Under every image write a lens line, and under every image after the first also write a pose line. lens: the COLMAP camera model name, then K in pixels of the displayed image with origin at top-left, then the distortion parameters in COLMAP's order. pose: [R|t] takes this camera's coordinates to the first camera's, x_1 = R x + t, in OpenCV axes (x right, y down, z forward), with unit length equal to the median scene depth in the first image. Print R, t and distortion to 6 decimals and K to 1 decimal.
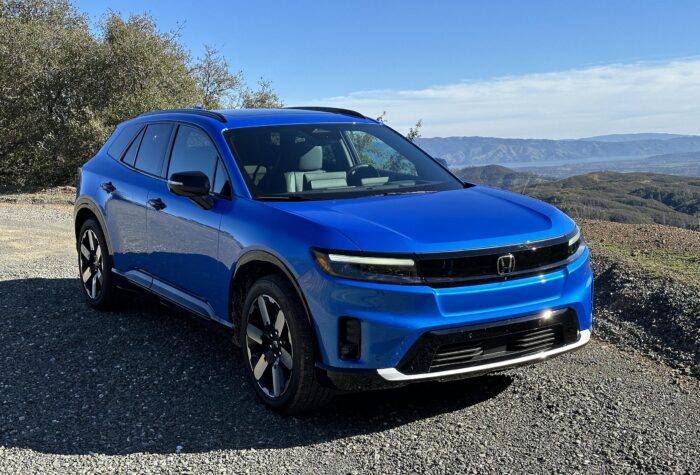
lens RADIAL K [[993.8, 0, 350.4], [0, 993.8, 232.9], [0, 0, 1]] dist [0.183130, 0.000000]
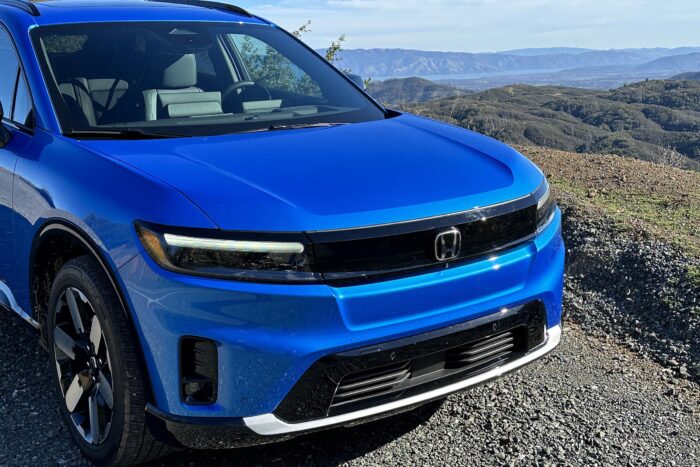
lens RADIAL K [[943.3, 0, 346.7], [0, 943.3, 233.0], [0, 0, 1]] dist [0.157230, 0.000000]
pose [[0.997326, -0.001252, 0.073064, 0.041063], [-0.005796, 0.995349, 0.096164, -0.030873], [-0.072845, -0.096330, 0.992680, 0.356981]]
